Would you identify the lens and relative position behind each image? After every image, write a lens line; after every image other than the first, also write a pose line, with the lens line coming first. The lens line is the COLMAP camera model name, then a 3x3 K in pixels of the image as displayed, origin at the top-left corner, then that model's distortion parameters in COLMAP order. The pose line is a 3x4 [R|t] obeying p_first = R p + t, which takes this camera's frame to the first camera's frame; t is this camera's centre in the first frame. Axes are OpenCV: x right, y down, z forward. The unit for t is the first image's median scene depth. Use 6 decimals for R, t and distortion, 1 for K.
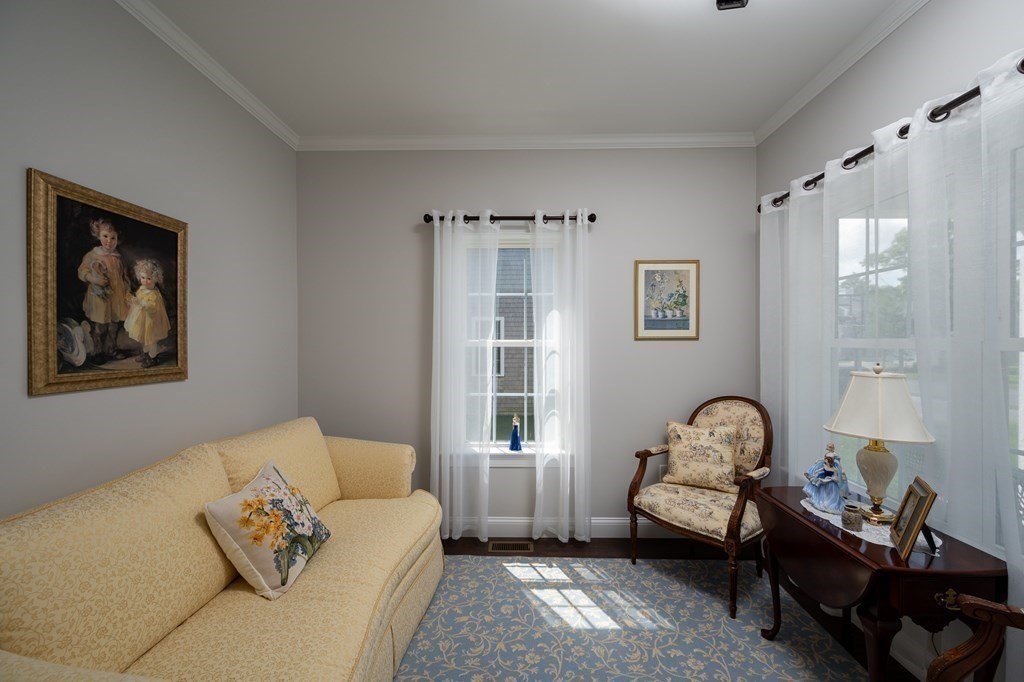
lens RADIAL K [[414.1, 0, 516.2], [0, 414.1, 341.7], [0, 0, 1]] dist [-0.002130, 0.001636]
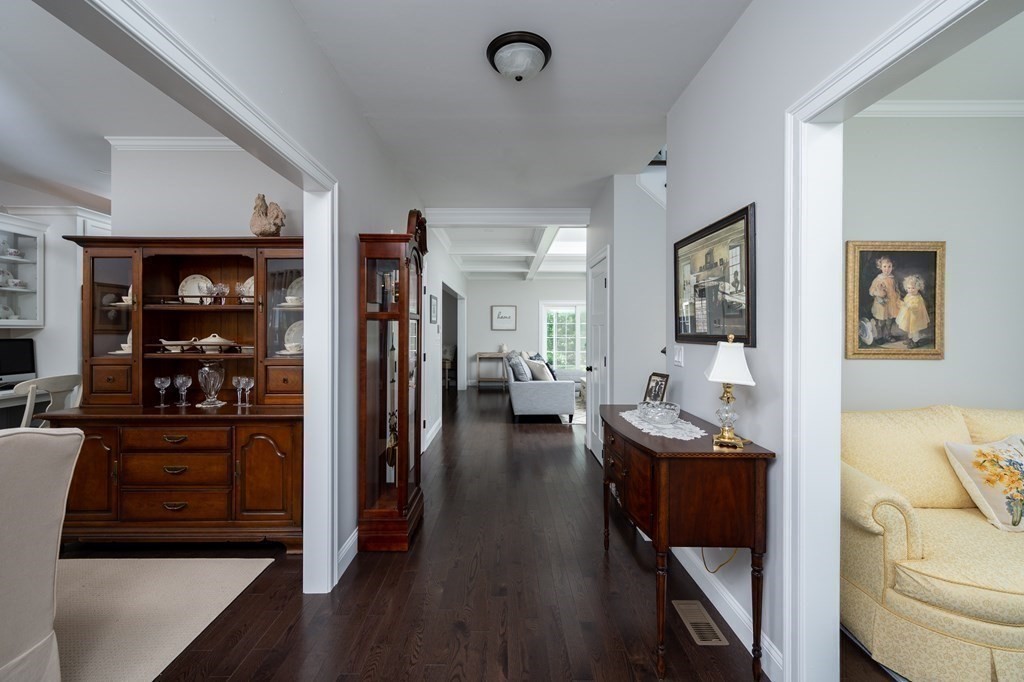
lens RADIAL K [[414.1, 0, 513.7], [0, 414.1, 335.6], [0, 0, 1]] dist [-0.002130, 0.001636]
pose [[0.039126, 0.011761, -0.999165, 0.594218], [-0.002622, 0.999928, 0.011667, 0.003121], [0.999231, 0.002163, 0.039154, -0.535455]]
